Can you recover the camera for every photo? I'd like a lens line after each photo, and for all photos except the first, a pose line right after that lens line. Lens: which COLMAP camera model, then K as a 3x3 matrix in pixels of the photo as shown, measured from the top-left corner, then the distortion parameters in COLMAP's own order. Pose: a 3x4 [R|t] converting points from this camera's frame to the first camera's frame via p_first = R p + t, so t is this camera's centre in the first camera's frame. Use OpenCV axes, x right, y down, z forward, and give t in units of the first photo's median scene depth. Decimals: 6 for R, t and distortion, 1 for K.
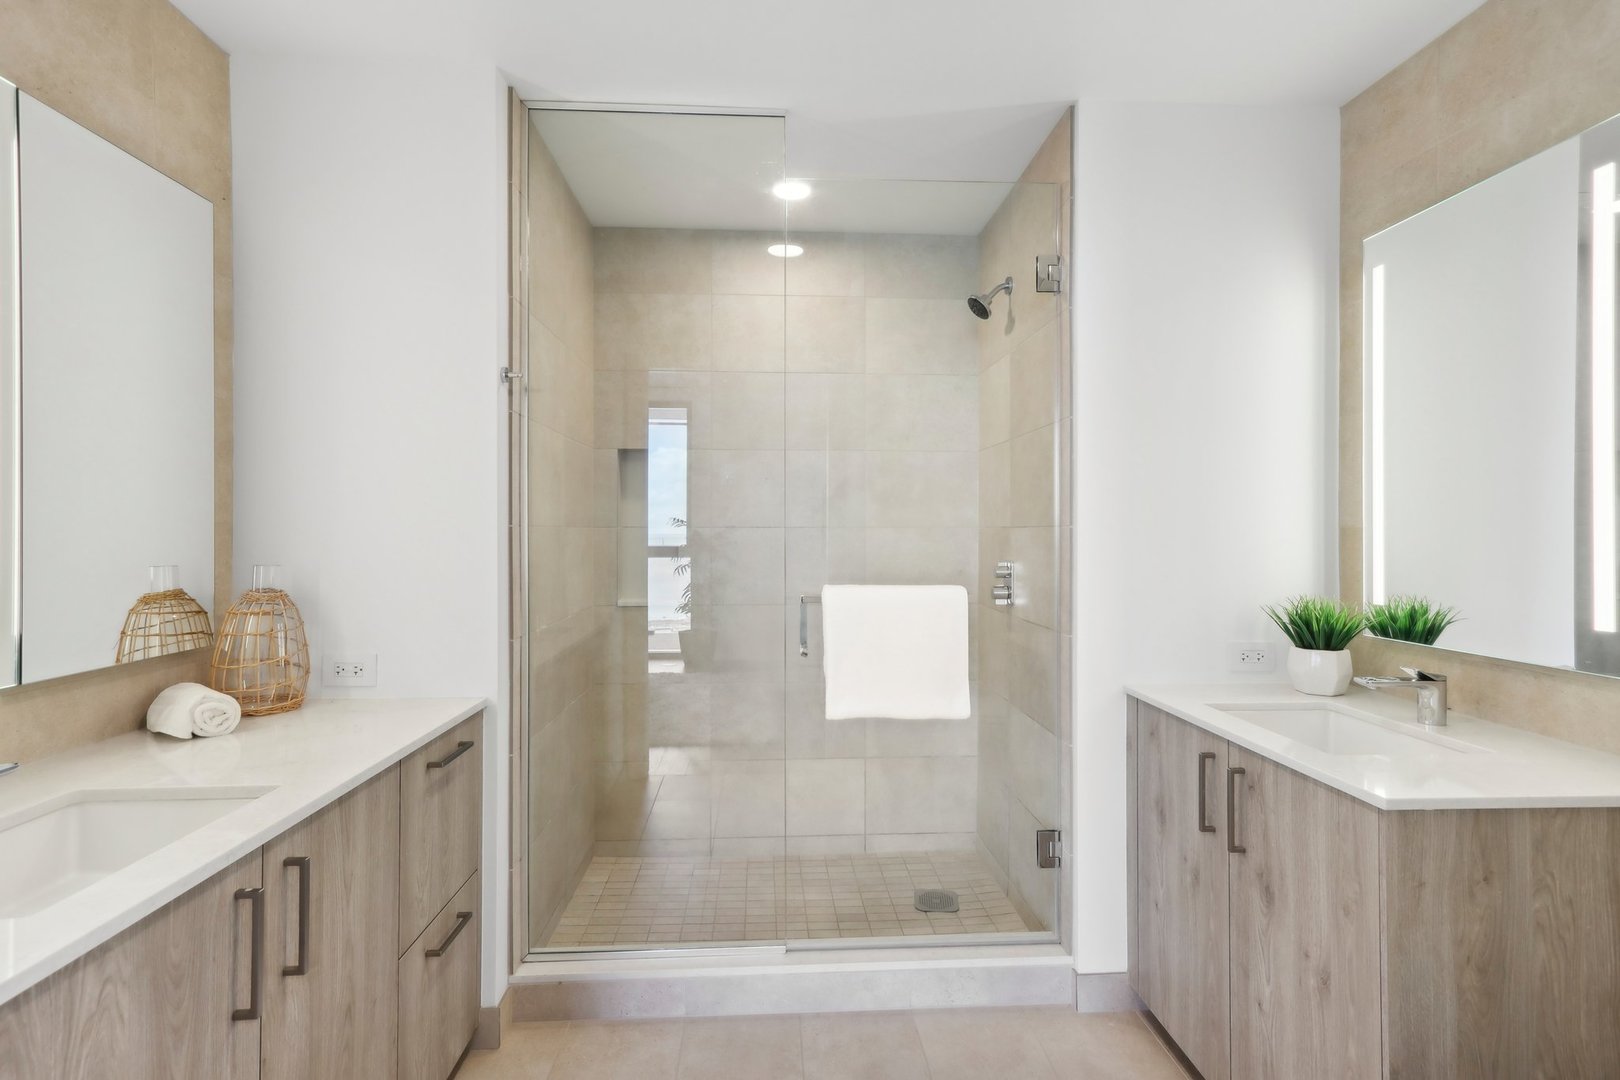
lens RADIAL K [[755.1, 0, 821.1], [0, 755.1, 534.3], [0, 0, 1]] dist [0.006366, 0.004490]
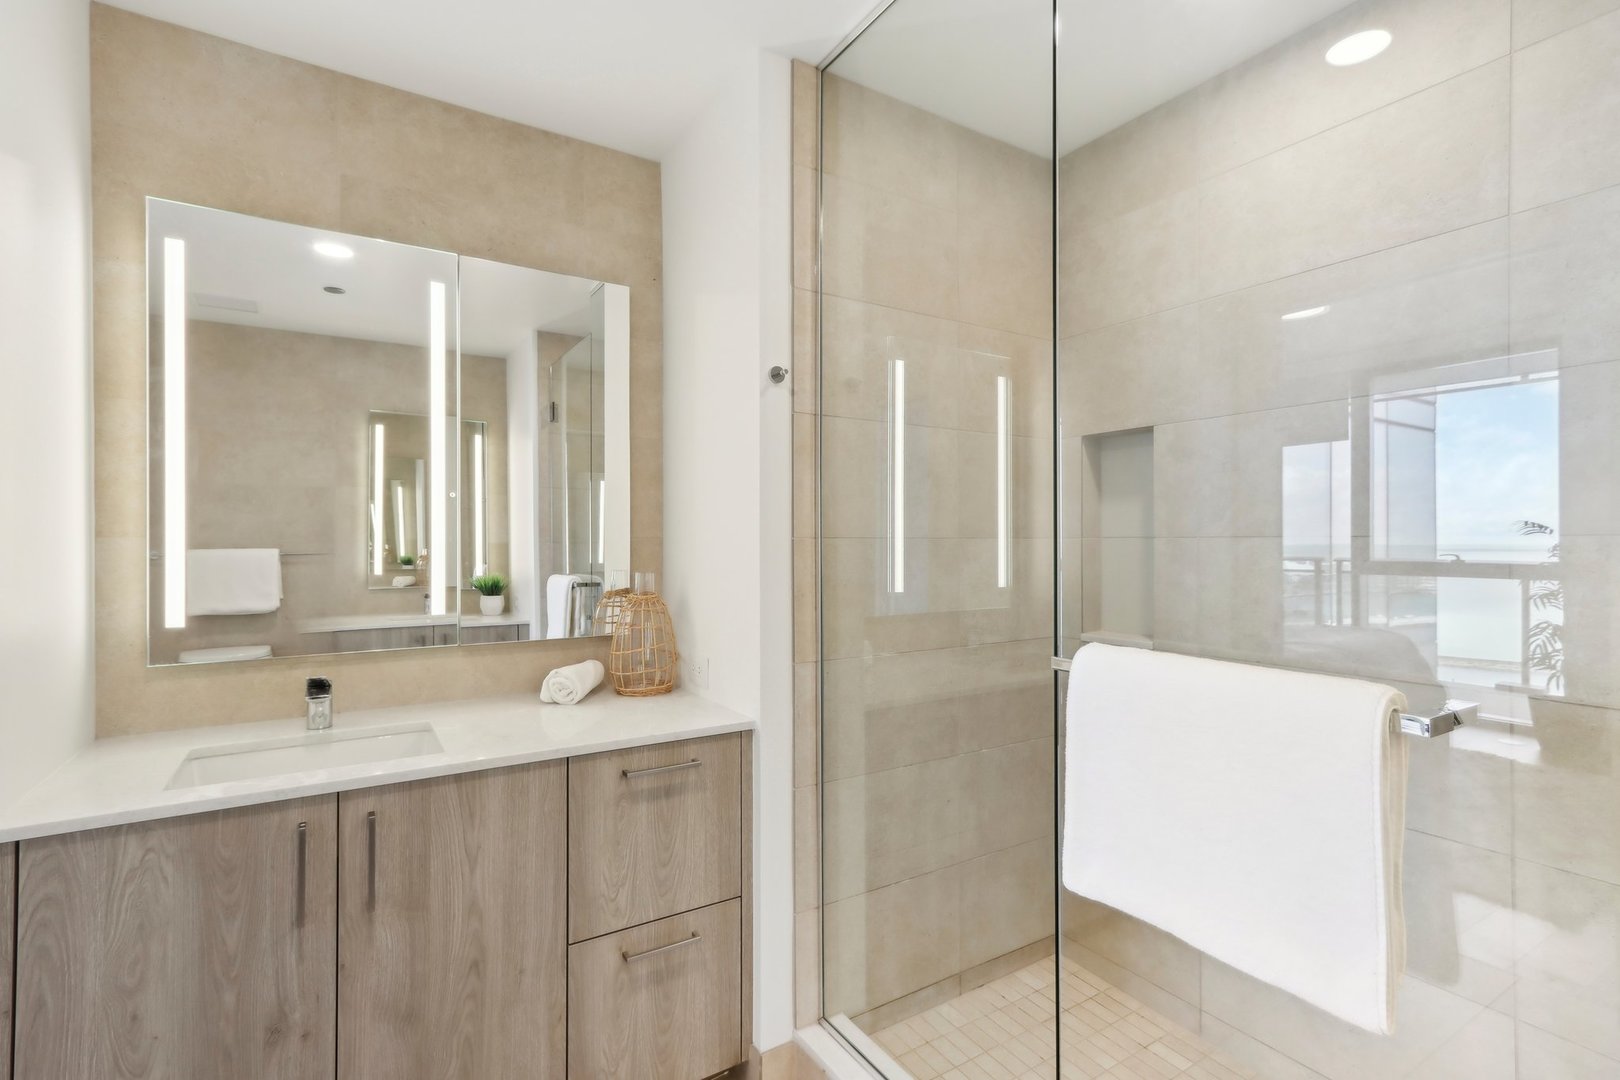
lens RADIAL K [[755.1, 0, 815.2], [0, 755.1, 542.9], [0, 0, 1]] dist [0.006366, 0.004490]
pose [[0.486148, -0.000258, -0.873876, 0.584349], [-0.001932, 0.999997, -0.001369, -0.006323], [0.873874, 0.002354, 0.486146, 0.838700]]
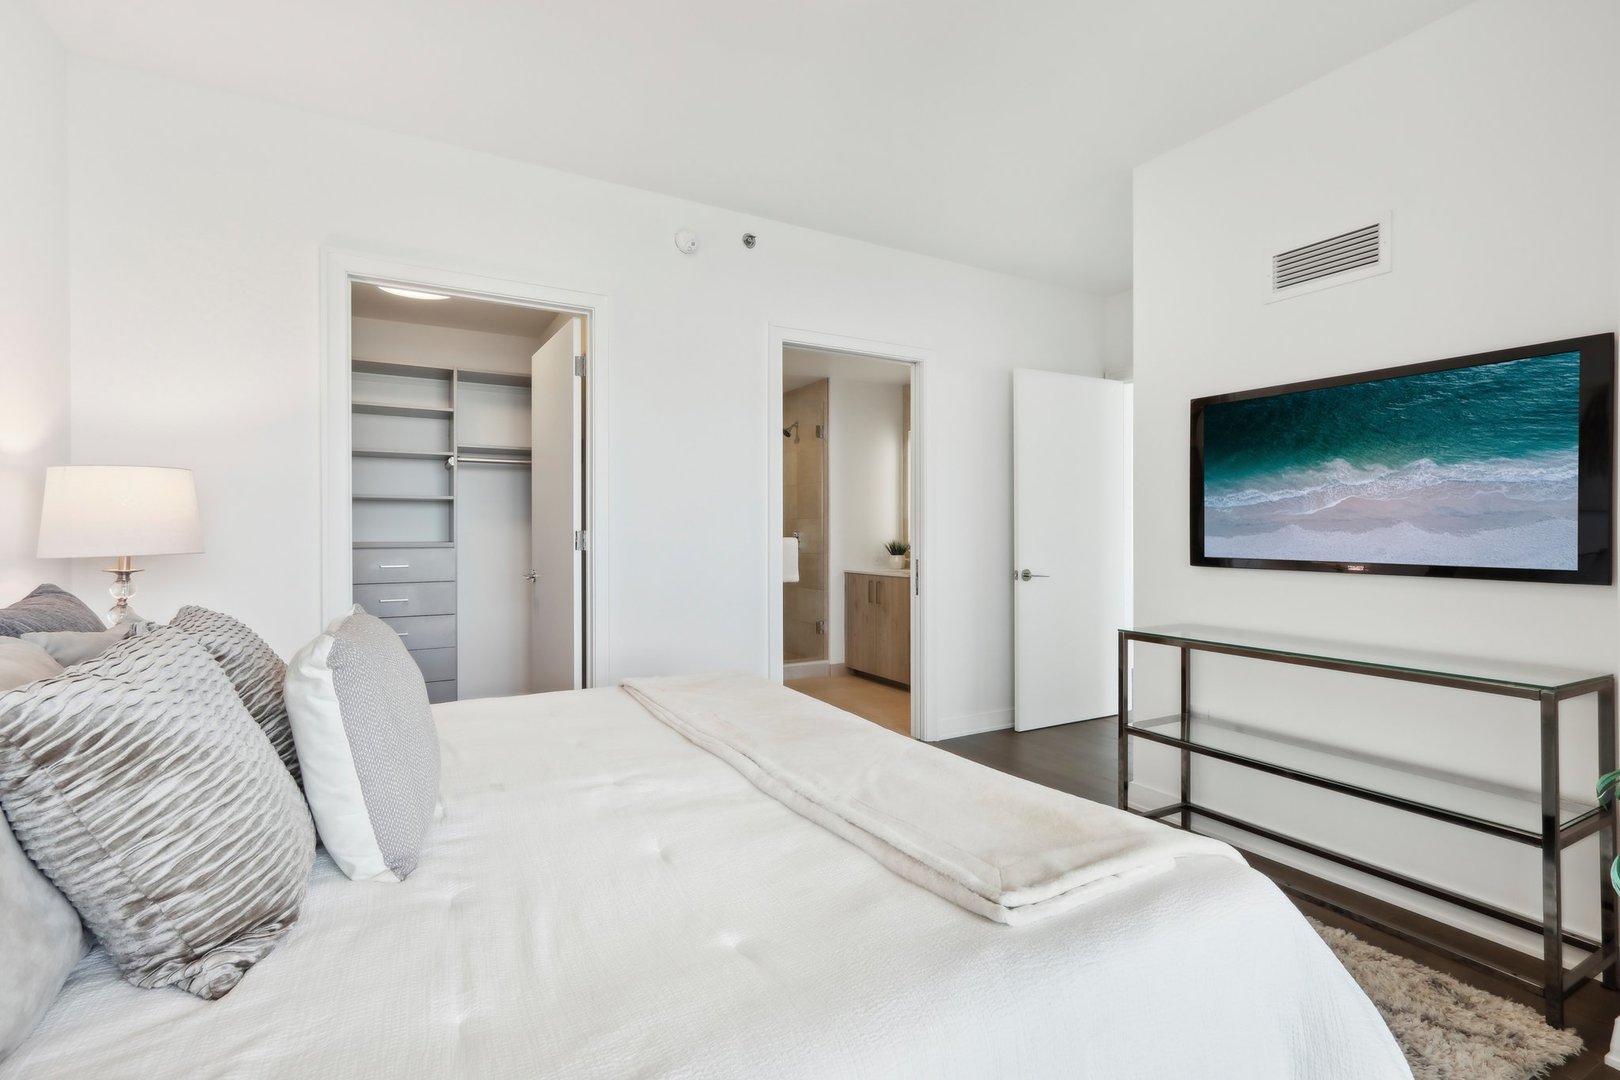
lens RADIAL K [[755.1, 0, 816.0], [0, 755.1, 531.2], [0, 0, 1]] dist [0.006366, 0.004490]
pose [[0.893276, 0.003152, 0.449498, -1.436728], [0.000100, 0.999974, -0.007210, 0.091975], [-0.449509, 0.006486, 0.893252, -2.247993]]
